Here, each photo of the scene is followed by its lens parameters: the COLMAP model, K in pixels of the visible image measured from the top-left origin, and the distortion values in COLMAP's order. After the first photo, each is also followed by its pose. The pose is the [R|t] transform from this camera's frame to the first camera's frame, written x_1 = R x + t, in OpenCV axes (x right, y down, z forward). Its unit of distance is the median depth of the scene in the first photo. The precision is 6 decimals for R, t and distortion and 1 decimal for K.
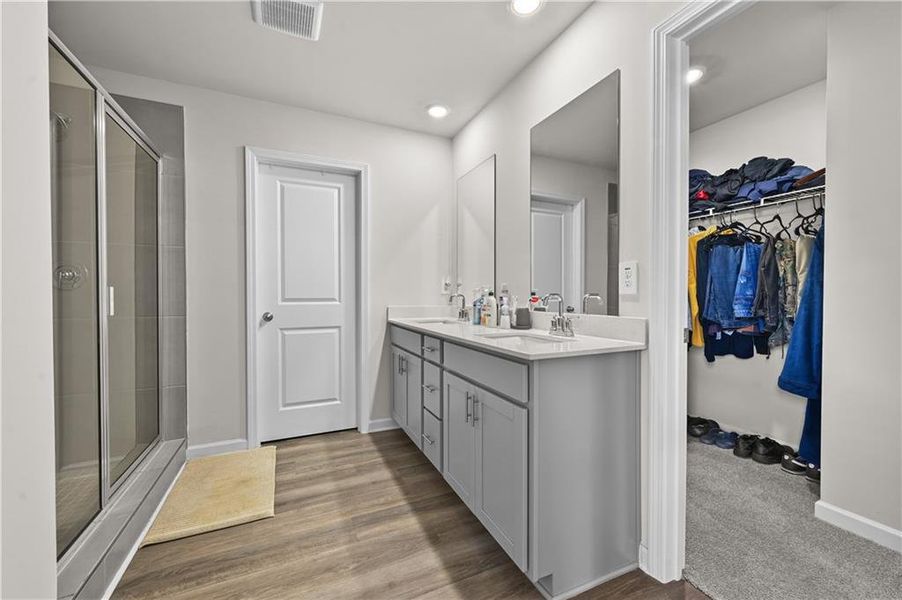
lens RADIAL K [[354.9, 0, 450.0], [0, 354.9, 298.1], [0, 0, 1]] dist [-0.001102, -0.000189]
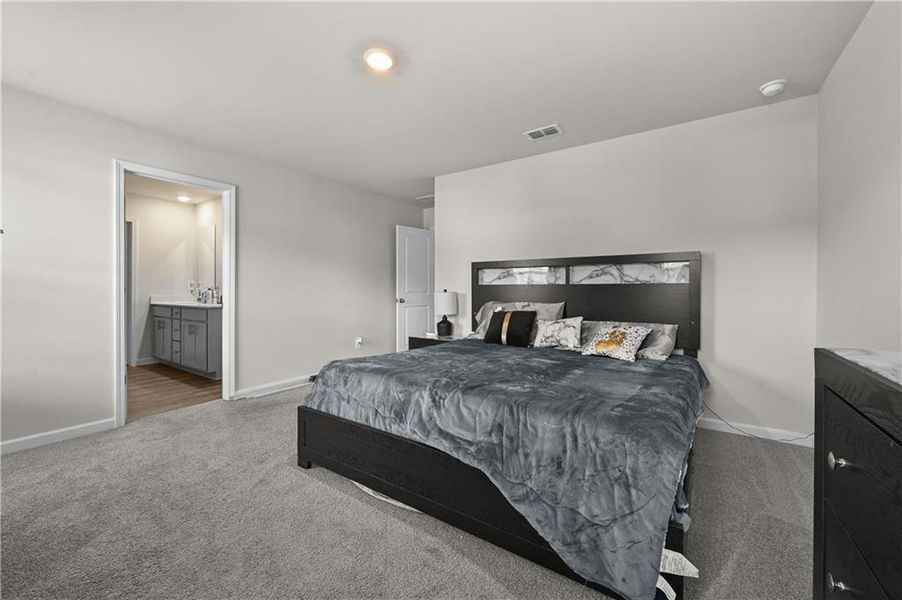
lens RADIAL K [[354.9, 0, 452.7], [0, 354.9, 292.2], [0, 0, 1]] dist [-0.001102, -0.000189]
pose [[0.853742, 0.001600, 0.520694, 0.223010], [0.001191, 0.999987, -0.005026, 0.018247], [-0.520695, 0.004912, 0.853729, -1.506169]]
